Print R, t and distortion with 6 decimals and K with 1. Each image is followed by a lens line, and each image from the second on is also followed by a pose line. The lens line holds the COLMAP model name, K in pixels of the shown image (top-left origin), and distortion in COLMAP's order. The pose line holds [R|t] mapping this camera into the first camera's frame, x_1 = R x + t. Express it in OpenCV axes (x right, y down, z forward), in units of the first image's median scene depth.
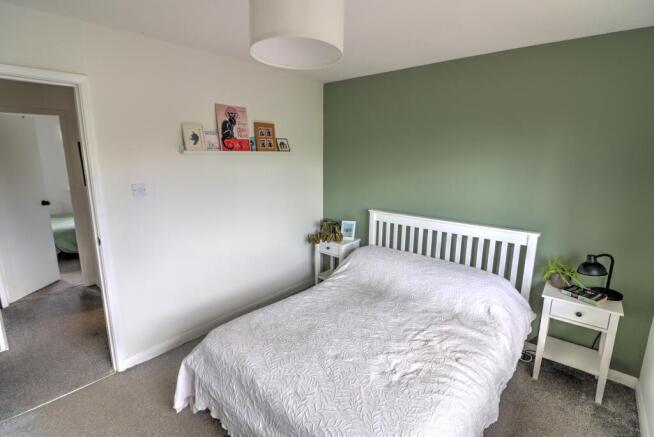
lens RADIAL K [[303.6, 0, 327.0], [0, 303.6, 218.5], [0, 0, 1]] dist [-0.065291, -0.000419]
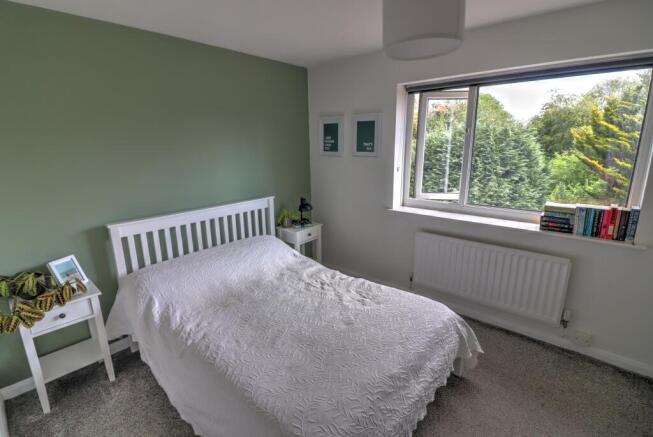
lens RADIAL K [[311.7, 0, 326.5], [0, 311.7, 218.5], [0, 0, 1]] dist [-0.001159, -0.000157]
pose [[-0.008612, -0.236026, 0.971709, -0.622515], [0.225030, 0.946362, 0.231864, -0.110858], [-0.974314, 0.220661, 0.044963, 0.605189]]
